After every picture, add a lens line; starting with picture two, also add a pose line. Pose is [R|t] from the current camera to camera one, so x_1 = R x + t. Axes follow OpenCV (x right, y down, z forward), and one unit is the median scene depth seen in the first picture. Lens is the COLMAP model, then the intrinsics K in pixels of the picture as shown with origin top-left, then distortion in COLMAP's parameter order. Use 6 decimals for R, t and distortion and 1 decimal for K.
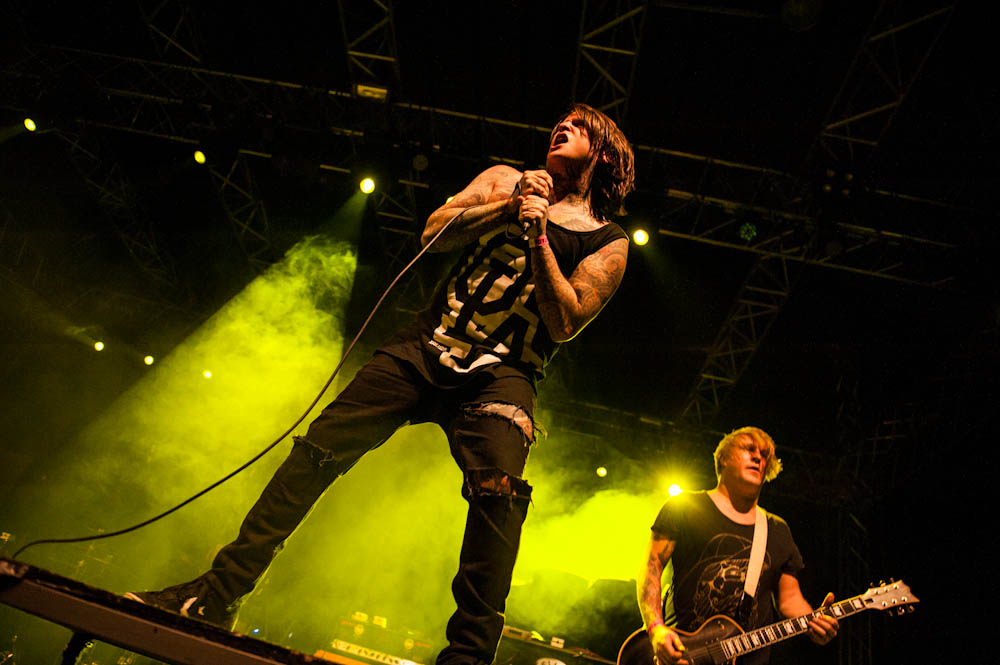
lens RADIAL K [[672.0, 0, 500.2], [0, 672.0, 338.9], [0, 0, 1]] dist [-0.054123, -0.001440]
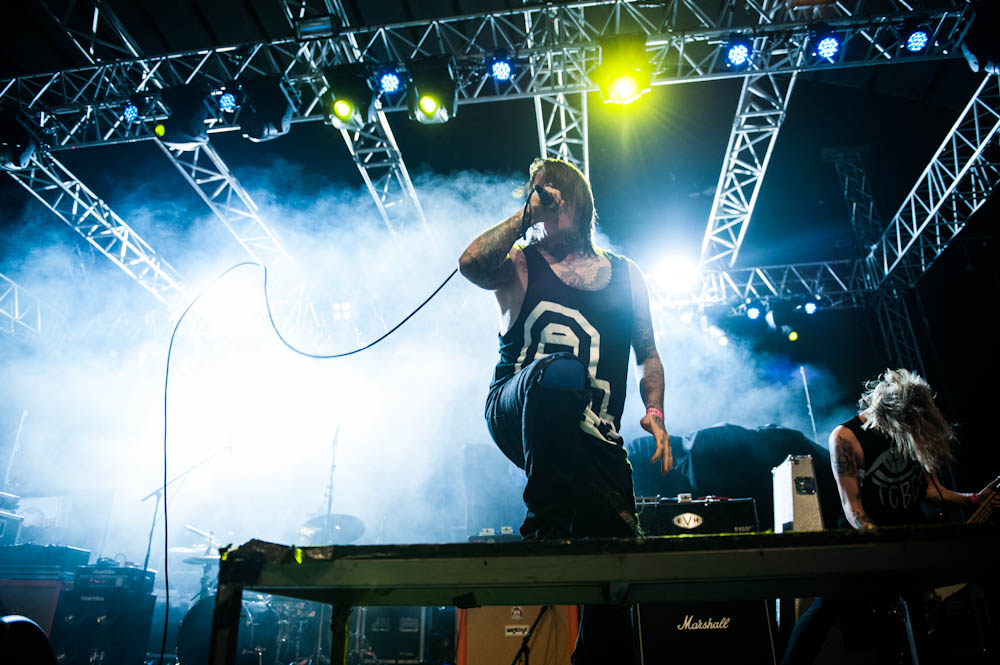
lens RADIAL K [[672.0, 0, 500.2], [0, 672.0, 338.9], [0, 0, 1]] dist [-0.054123, -0.001440]
pose [[0.956380, -0.291279, -0.022206, -0.081433], [0.291538, 0.946881, 0.135728, -0.005089], [-0.018508, -0.136281, 0.990497, 0.002049]]
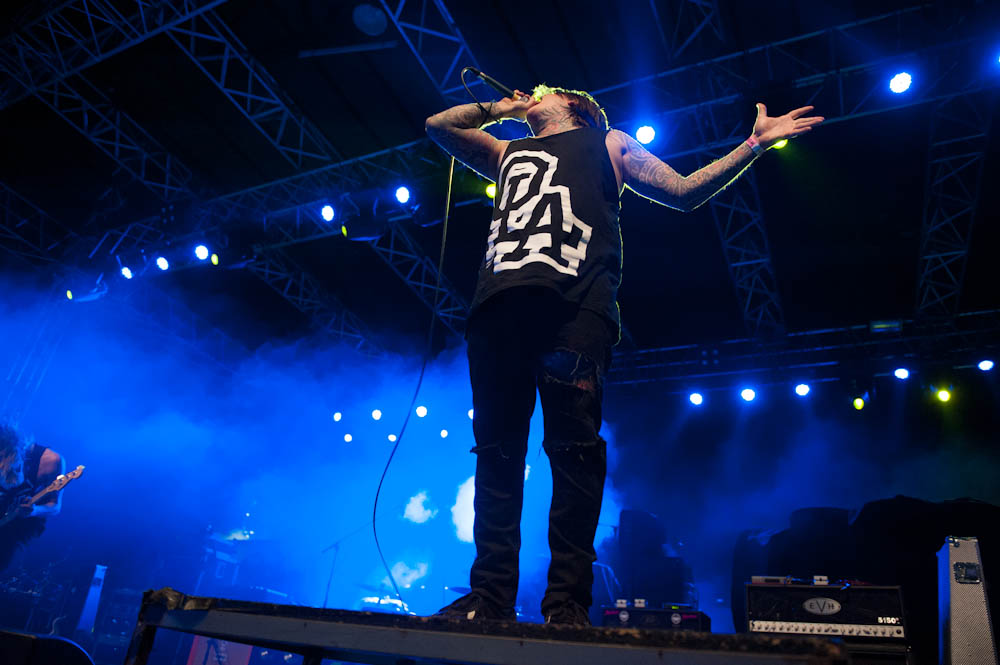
lens RADIAL K [[672.0, 0, 500.2], [0, 672.0, 338.9], [0, 0, 1]] dist [-0.054123, -0.001440]
pose [[0.892893, -0.334883, -0.300992, 0.064757], [0.335179, 0.940701, -0.052313, 0.031275], [0.300662, -0.054177, 0.952191, 0.003570]]
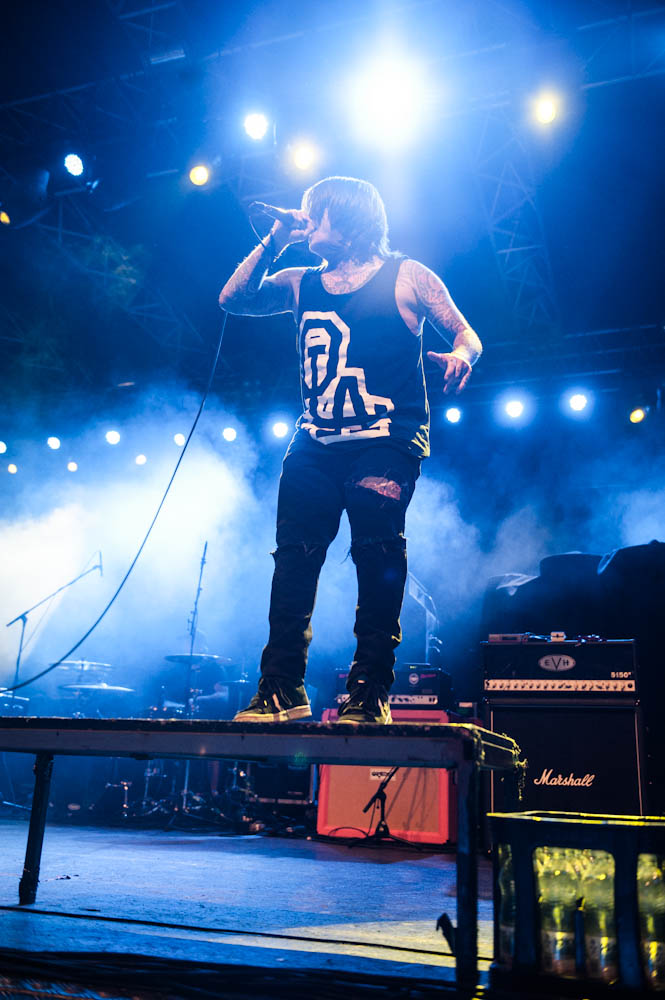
lens RADIAL K [[869.8, 0, 334.1], [0, 869.8, 509.2], [0, 0, 1]] dist [-0.004686, -0.002153]
pose [[0.922798, -0.298333, -0.243807, 0.123626], [0.347478, 0.917792, 0.192137, -0.027300], [0.166443, -0.262021, 0.950601, -0.105171]]
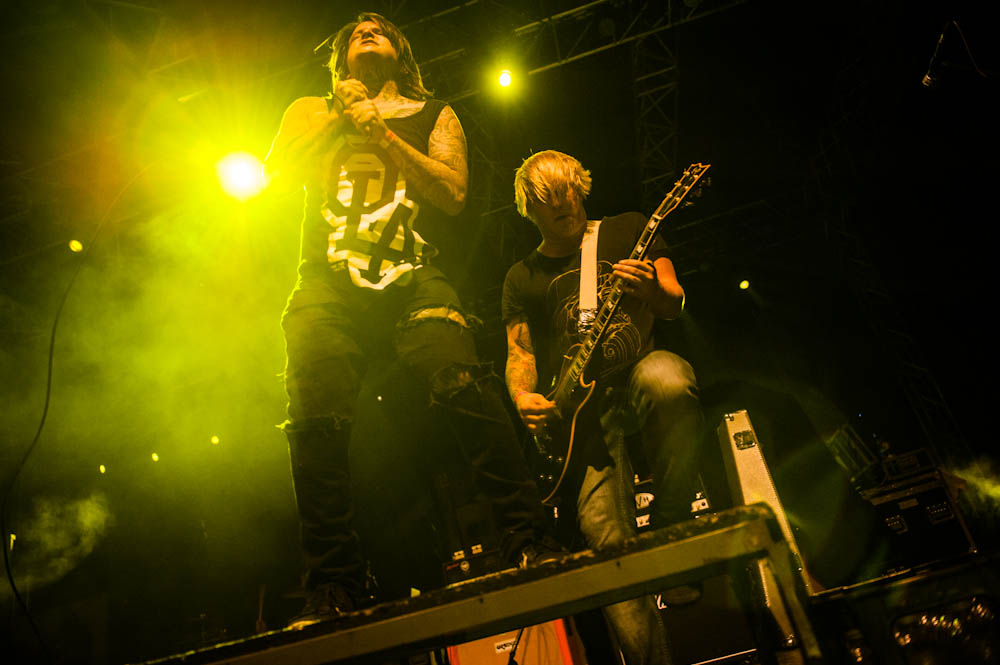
lens RADIAL K [[673.7, 0, 499.9], [0, 673.7, 339.8], [0, 0, 1]] dist [-0.065930, 0.001837]
pose [[0.861651, -0.507438, -0.008002, 0.022736], [0.503405, 0.852591, 0.140257, 0.017529], [-0.064349, -0.124880, 0.990083, 0.004593]]
